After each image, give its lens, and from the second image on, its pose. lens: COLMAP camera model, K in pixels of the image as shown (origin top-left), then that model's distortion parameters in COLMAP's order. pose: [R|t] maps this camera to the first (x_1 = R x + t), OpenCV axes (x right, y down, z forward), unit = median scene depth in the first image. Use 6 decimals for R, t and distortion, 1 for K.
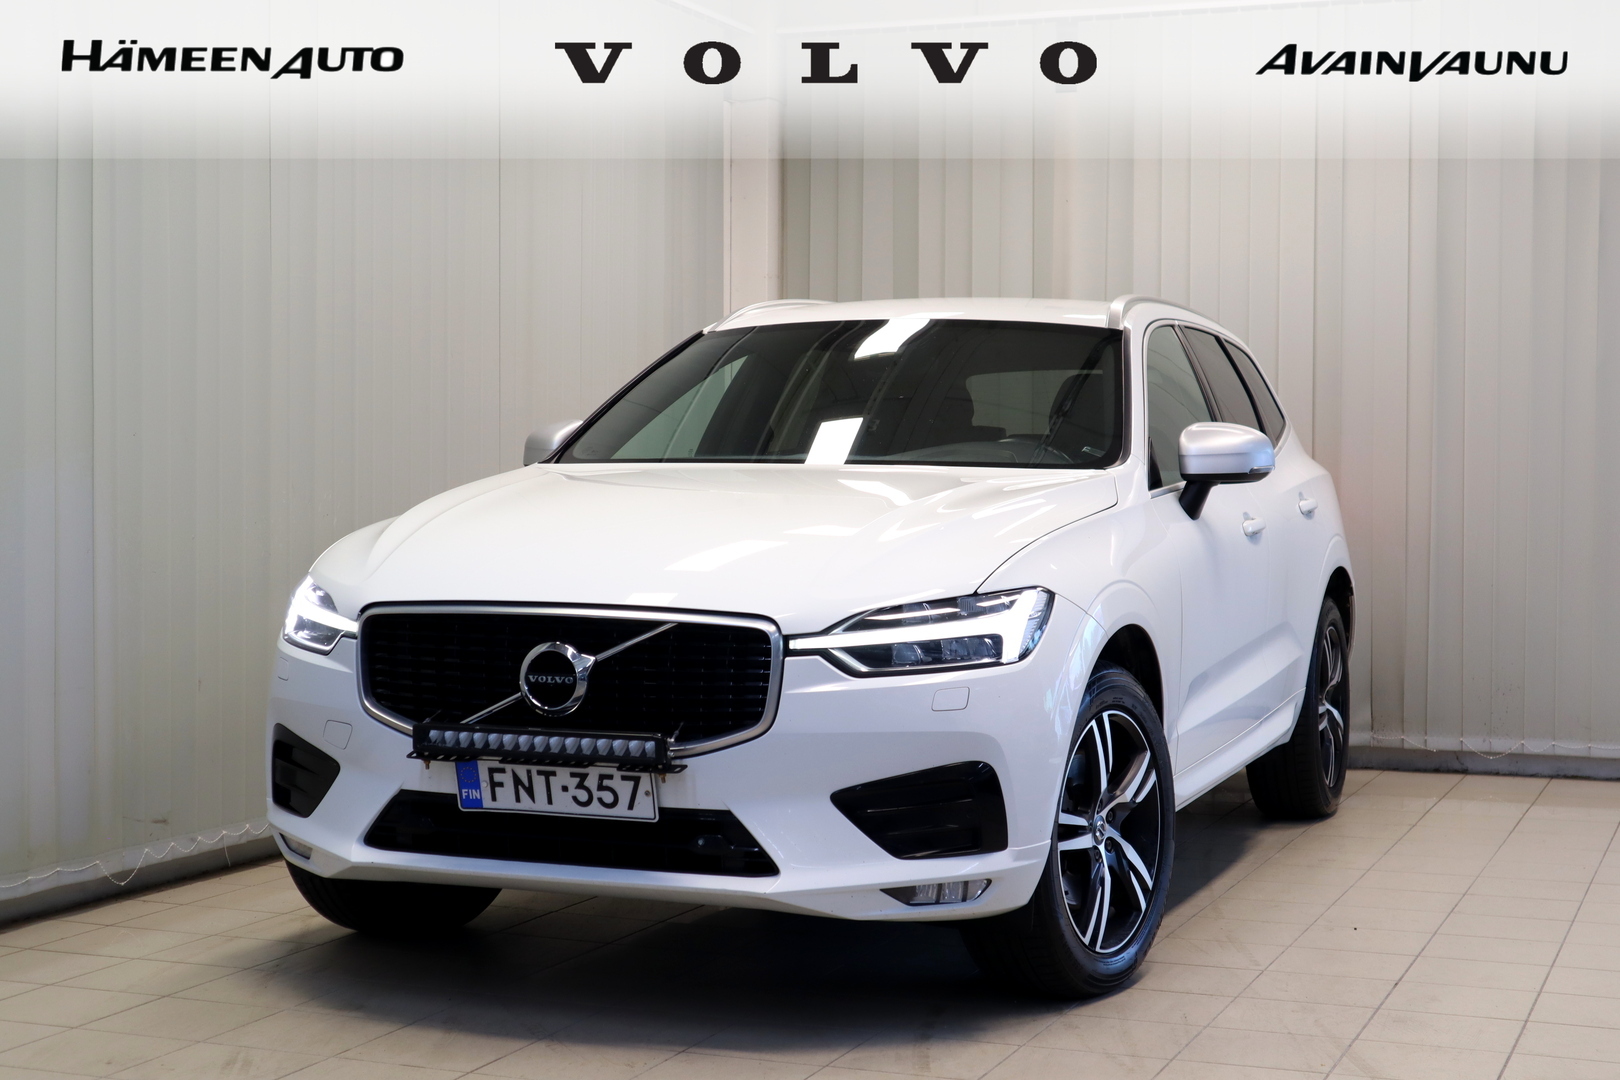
lens RADIAL K [[2466.7, 0, 810.0], [0, 2466.7, 540.0], [0, 0, 1]] dist [-0.031637, 0.040447]
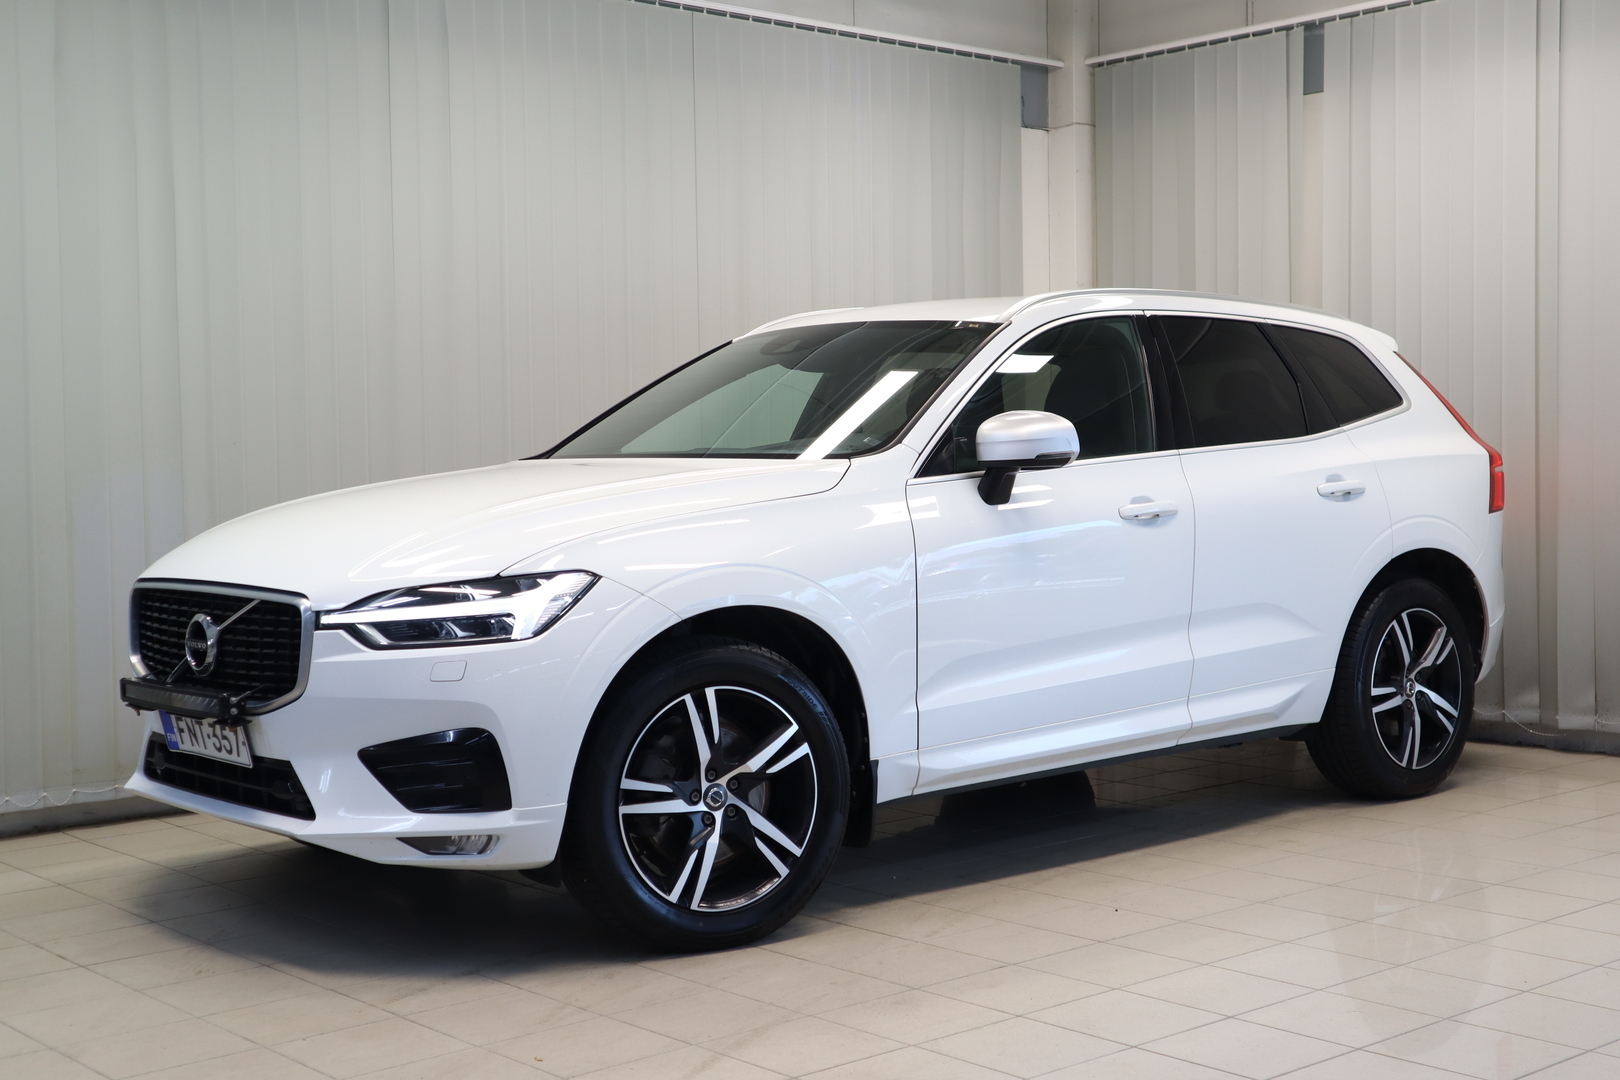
lens RADIAL K [[2074.2, 0, 810.0], [0, 2074.2, 540.0], [0, 0, 1]] dist [-0.032792, 0.008946]
pose [[0.889955, -0.000048, -0.456049, 0.618053], [0.004732, 0.999947, 0.009129, -0.002261], [0.456024, -0.010282, 0.889908, 0.240287]]
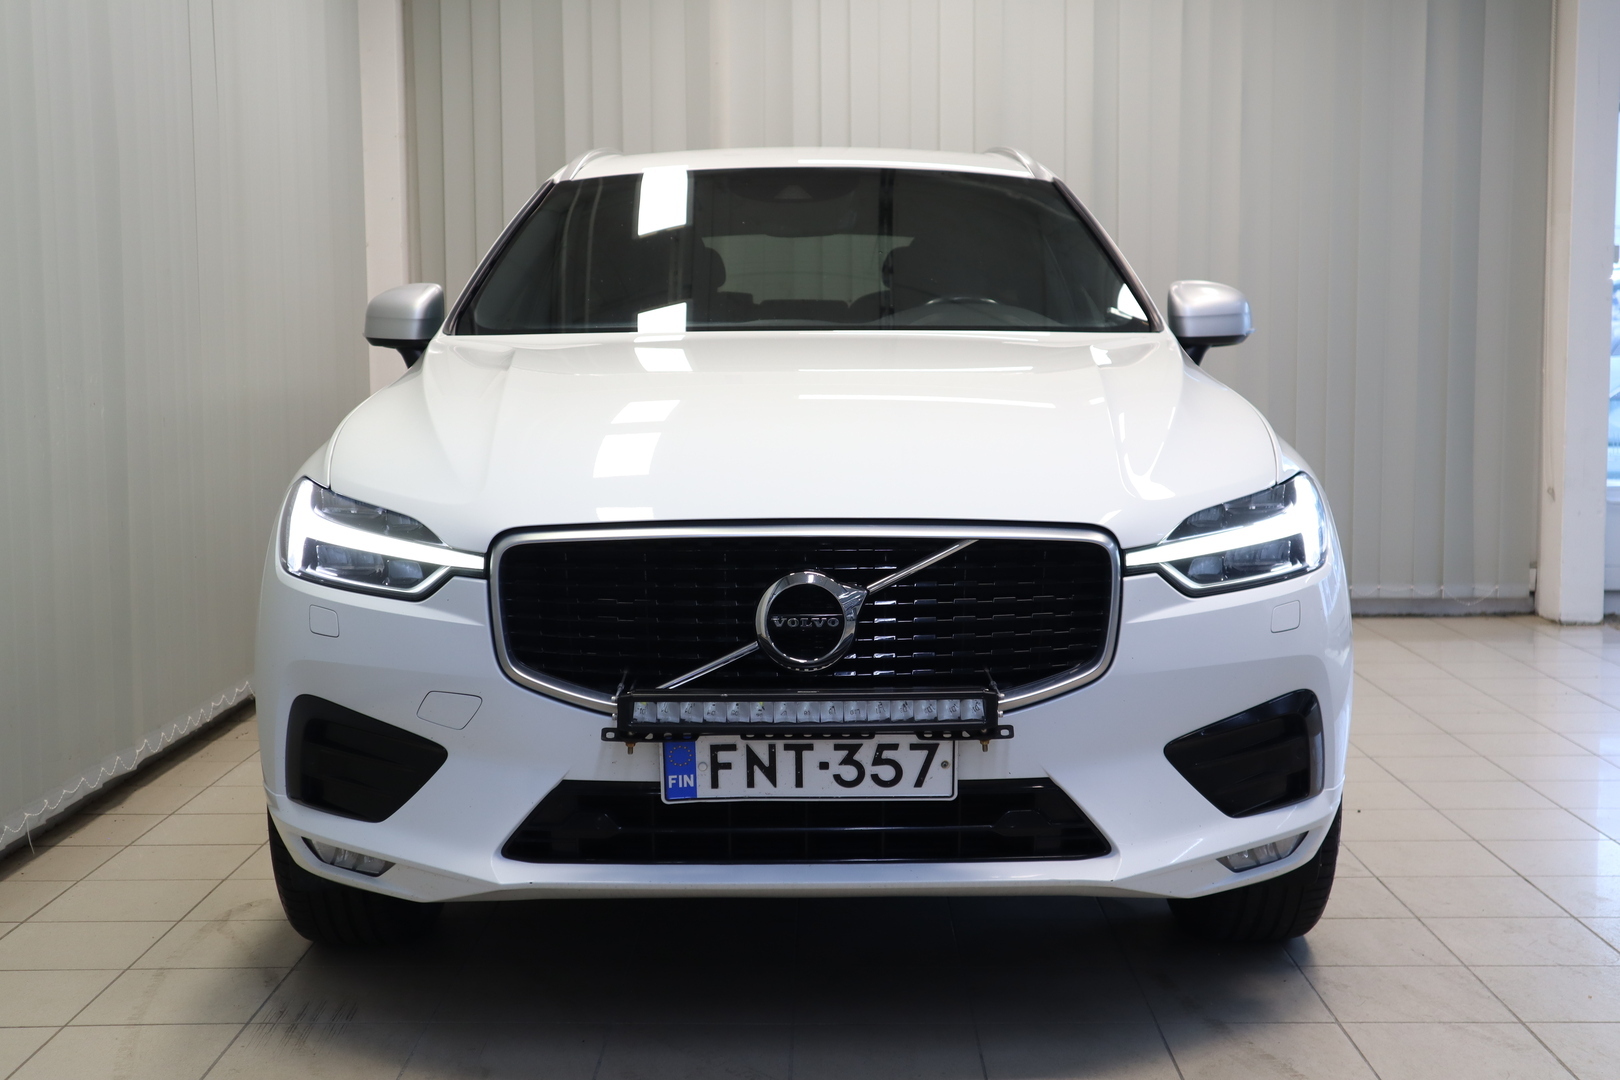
lens RADIAL K [[2074.2, 0, 810.0], [0, 2074.2, 540.0], [0, 0, 1]] dist [-0.032792, 0.008946]
pose [[0.933957, -0.048480, 0.354082, -0.323673], [0.024383, 0.997092, 0.072204, -0.013466], [-0.356552, -0.058802, 0.932423, 0.415924]]
